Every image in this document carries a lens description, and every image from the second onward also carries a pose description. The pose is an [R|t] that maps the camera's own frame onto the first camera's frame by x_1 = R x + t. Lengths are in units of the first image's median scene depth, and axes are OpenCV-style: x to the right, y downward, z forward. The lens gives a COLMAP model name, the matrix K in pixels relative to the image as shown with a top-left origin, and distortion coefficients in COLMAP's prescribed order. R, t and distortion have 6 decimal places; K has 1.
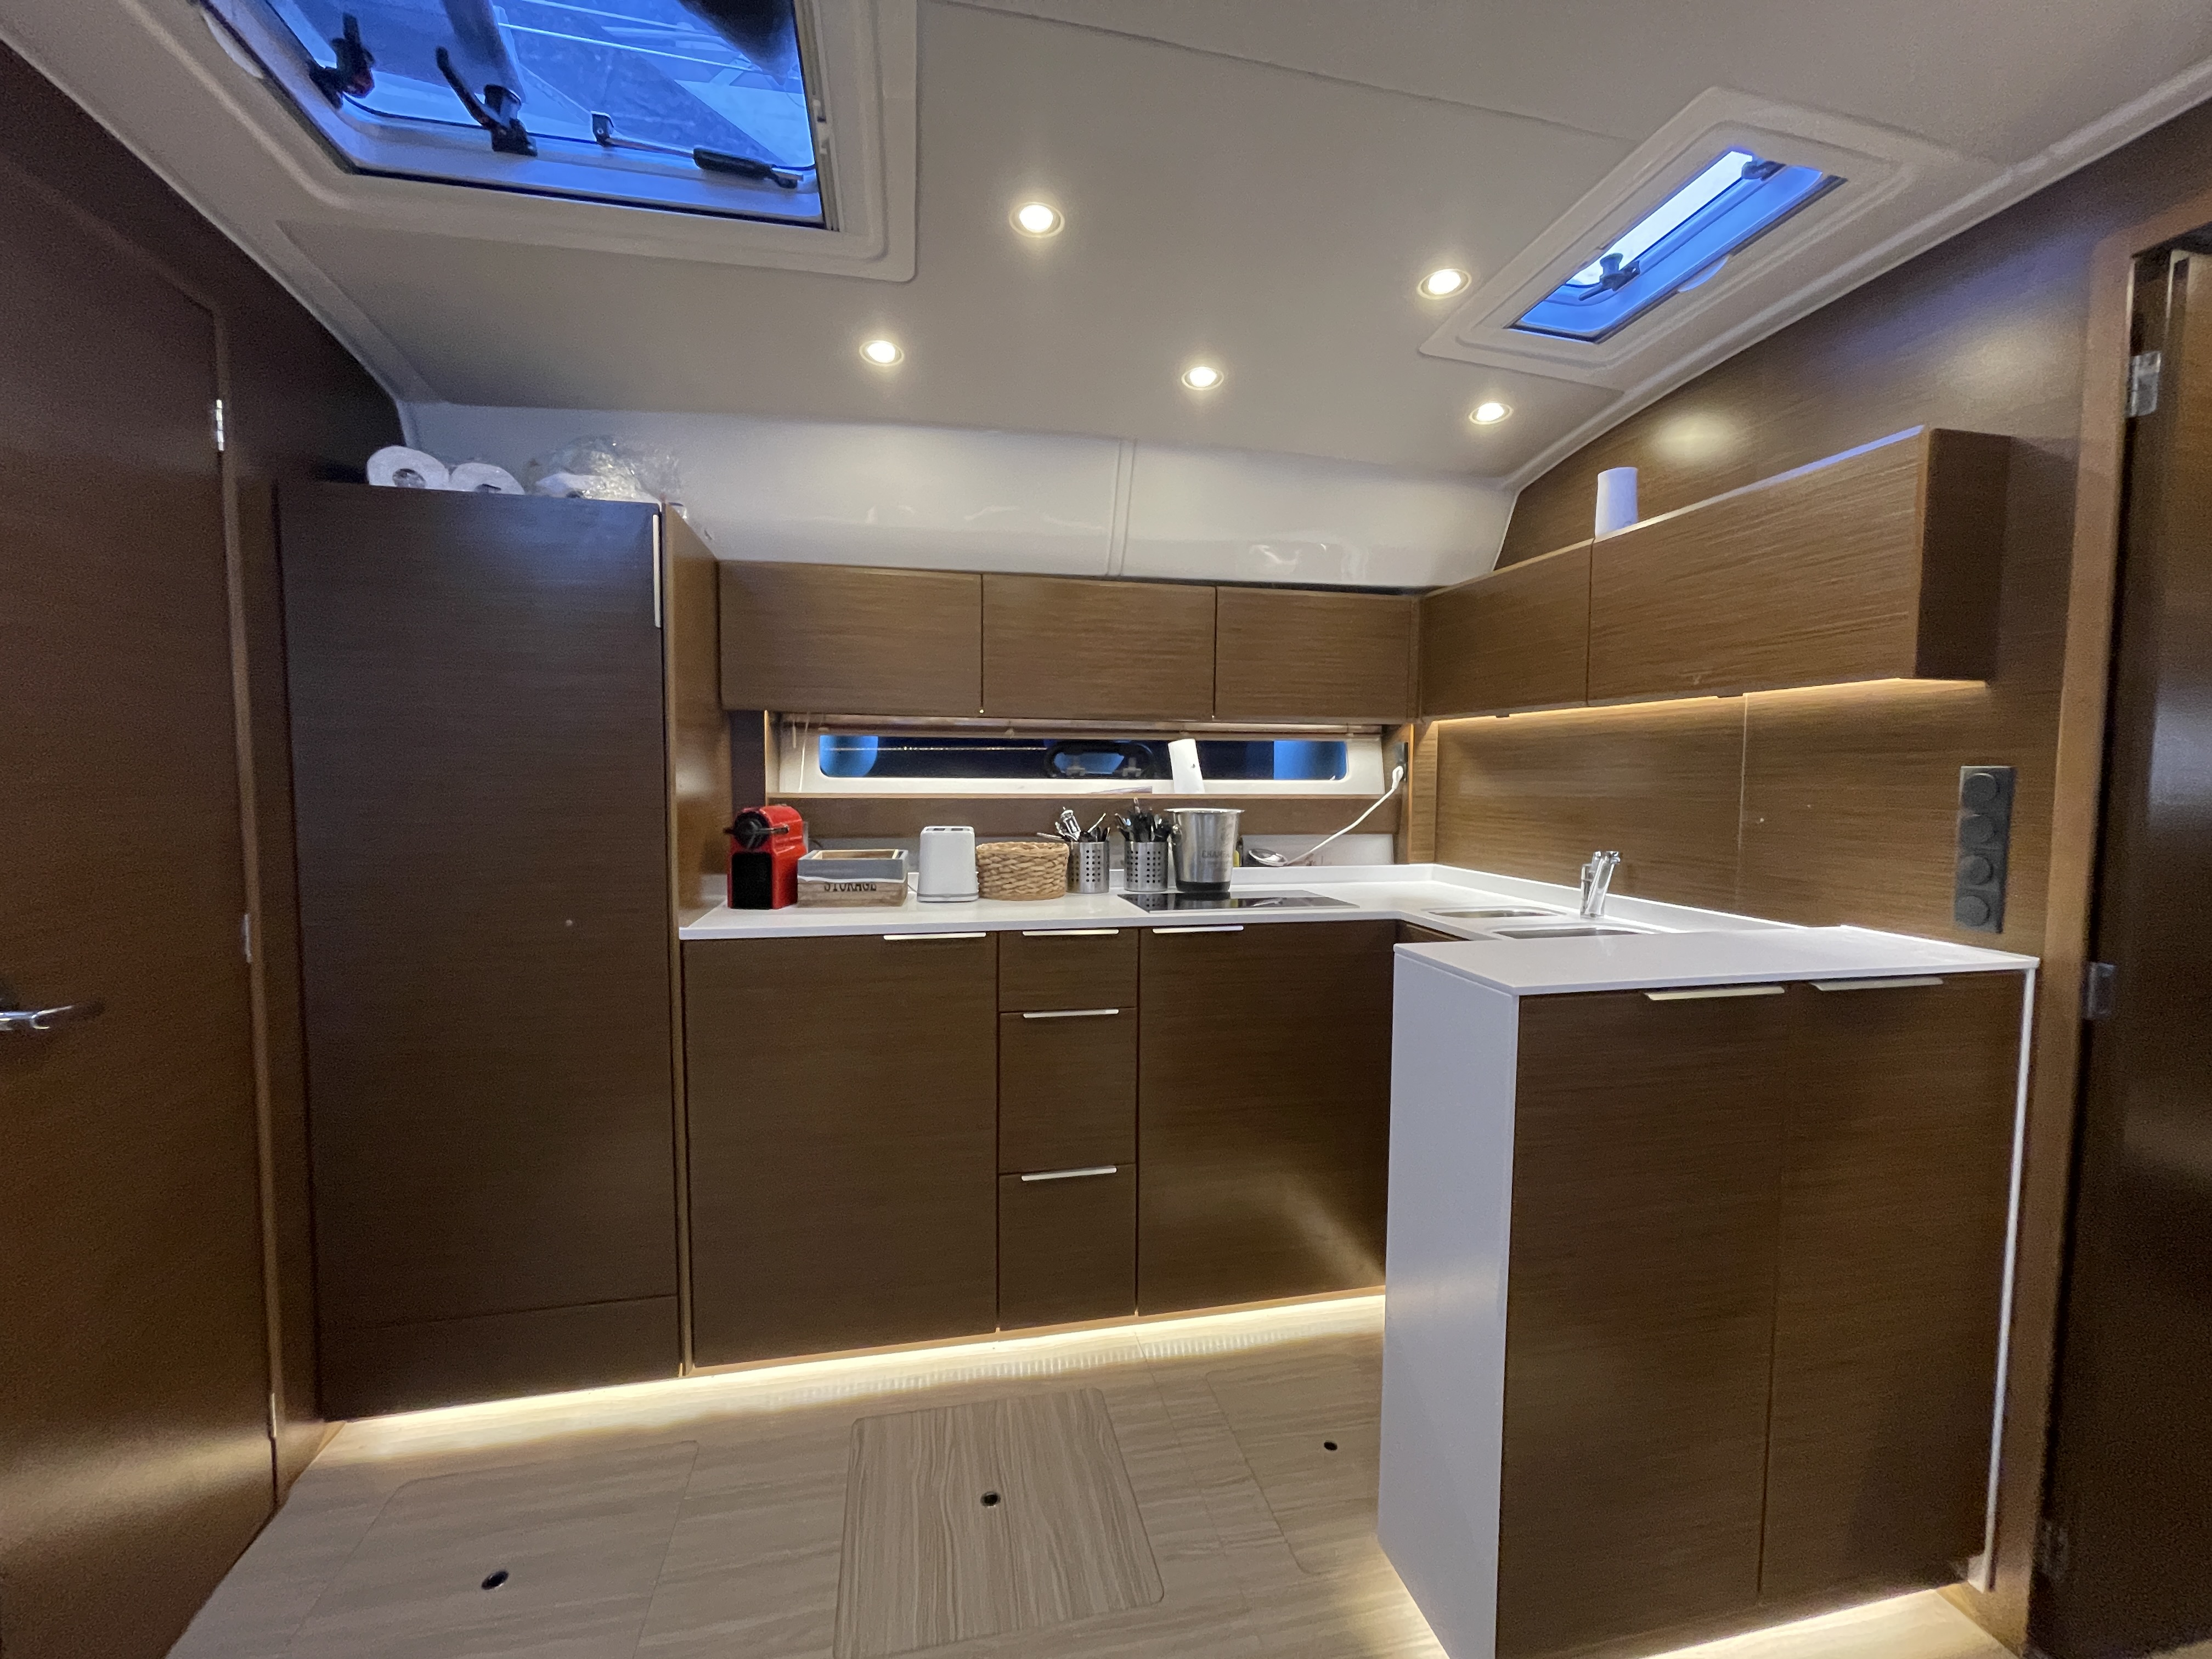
lens RADIAL K [[887.5, 0, 1114.2], [0, 887.5, 835.9], [0, 0, 1]] dist [0.001518, 0.000075]
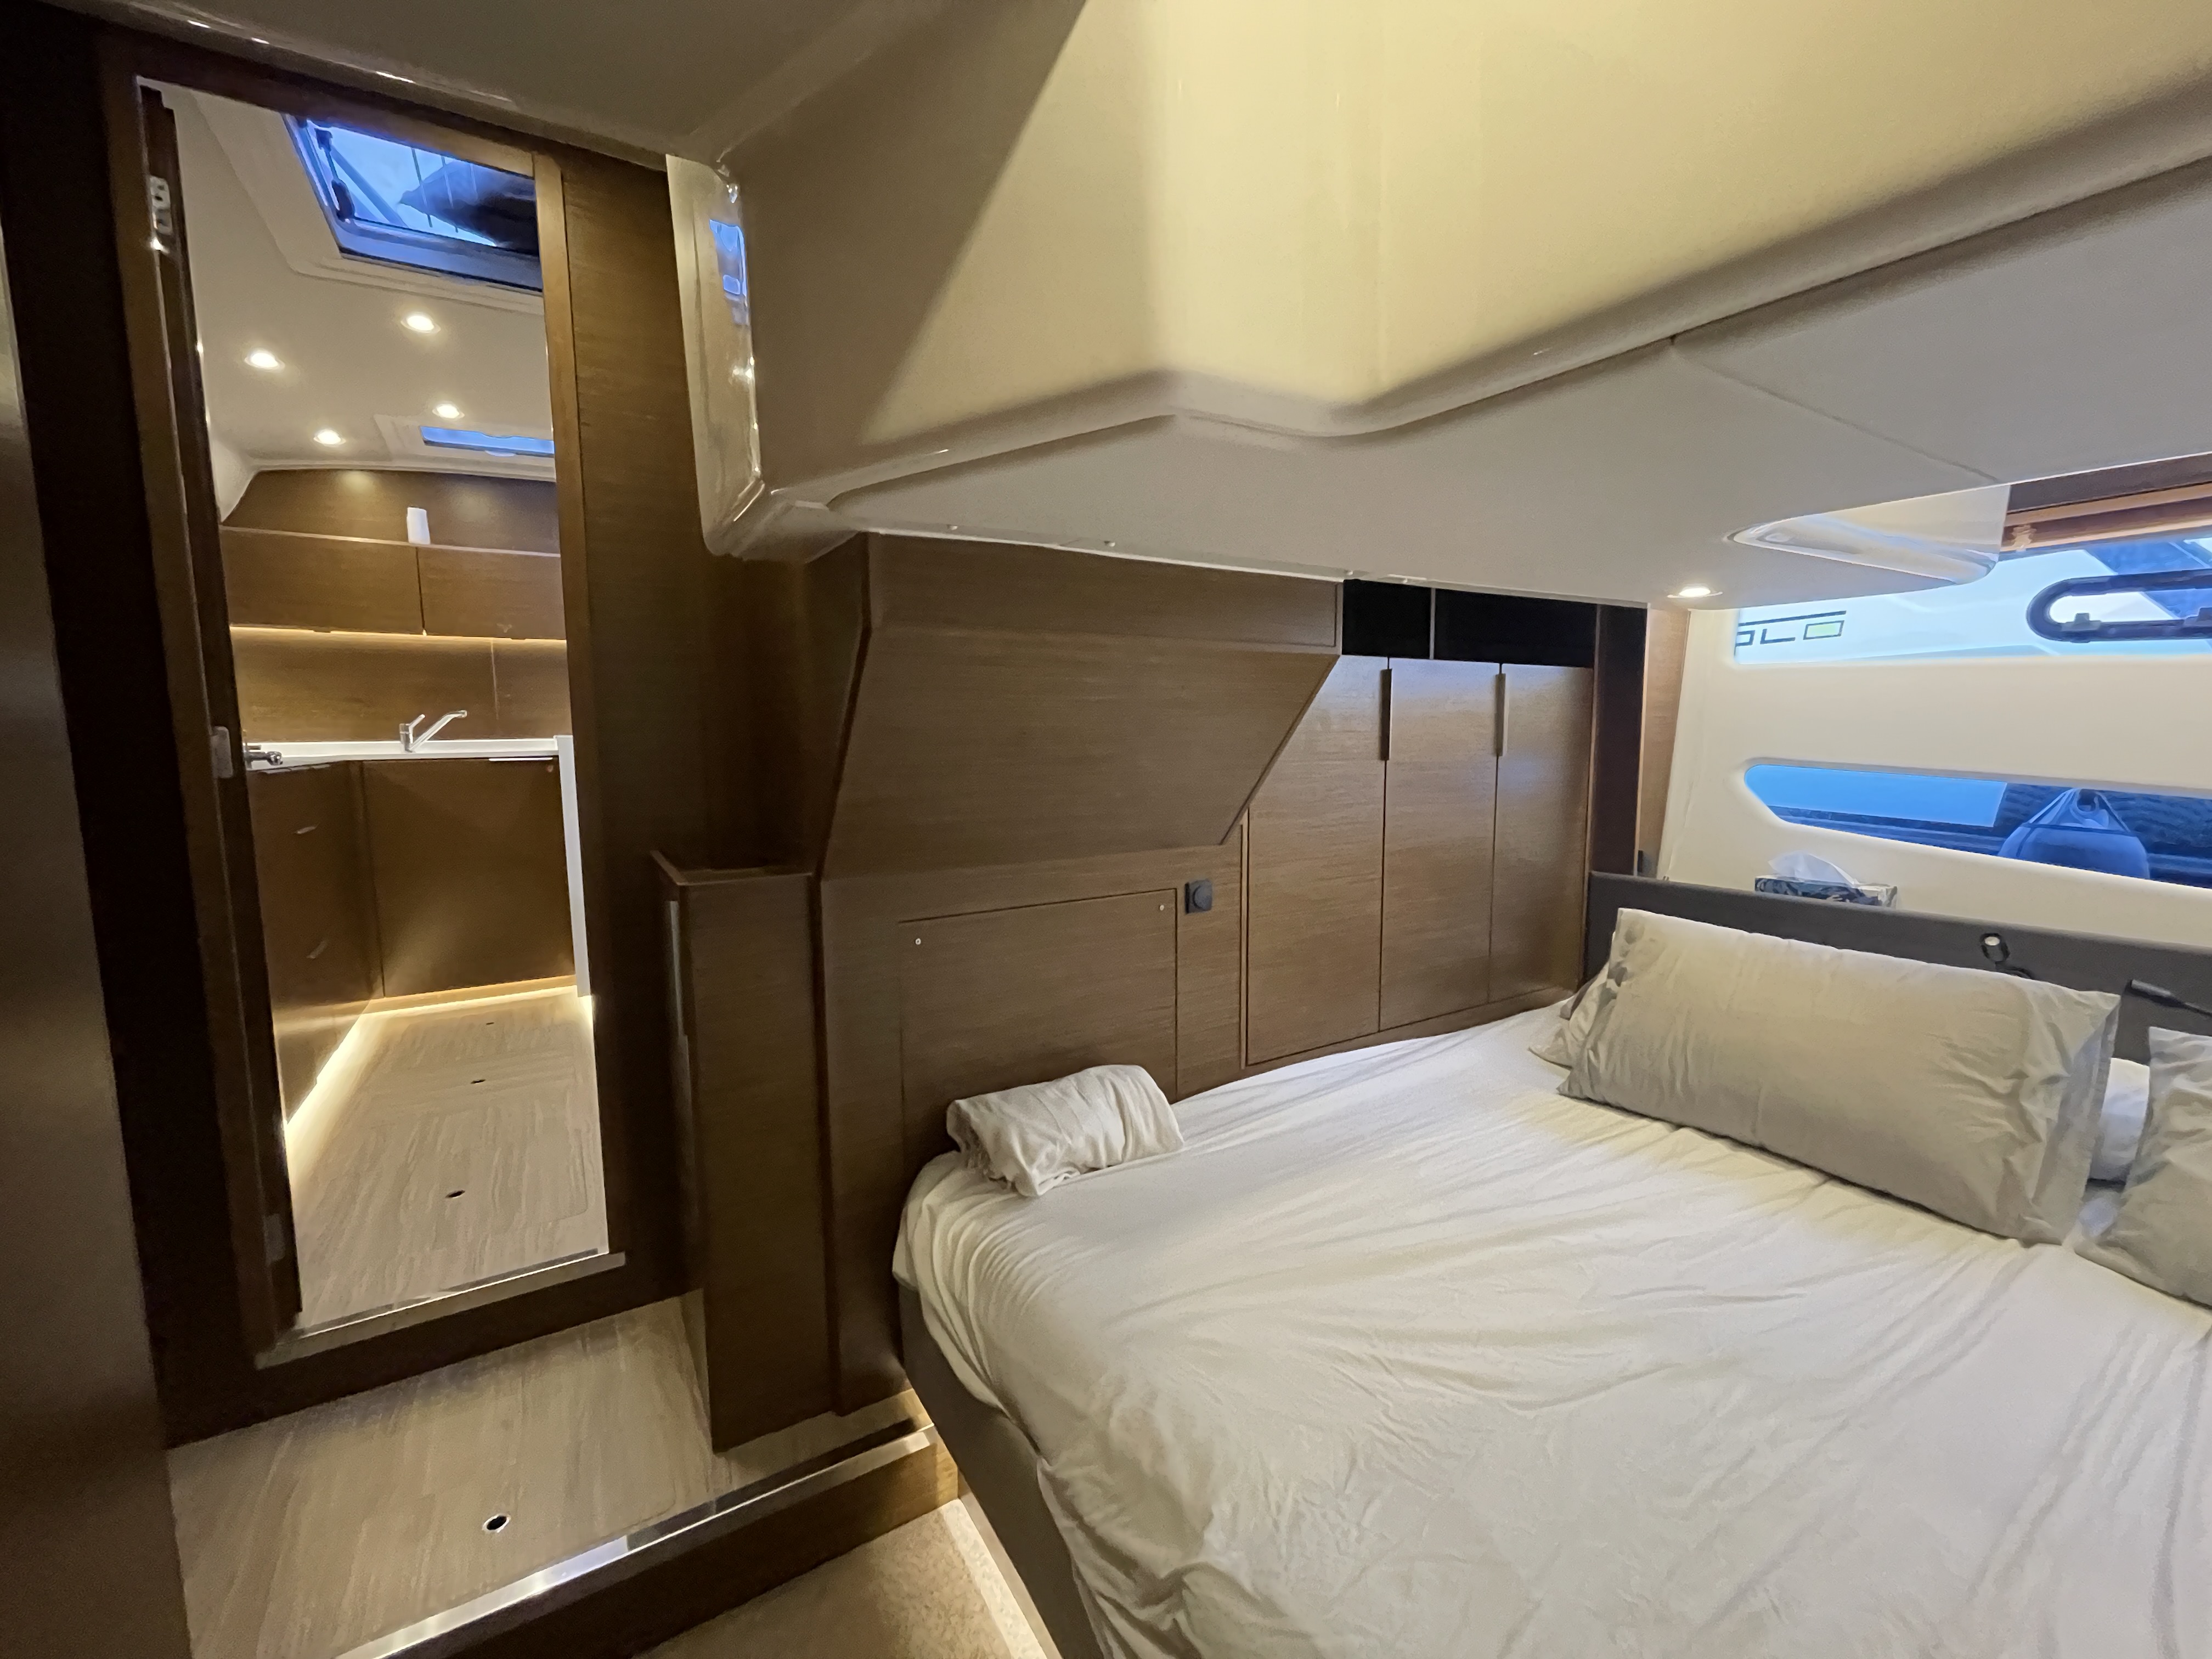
lens RADIAL K [[887.5, 0, 1114.2], [0, 887.5, 835.9], [0, 0, 1]] dist [0.001518, 0.000075]
pose [[-0.349429, -0.113653, 0.930044, -1.729323], [0.055647, 0.988346, 0.141685, 0.086367], [-0.935309, 0.101263, -0.339032, 0.319488]]
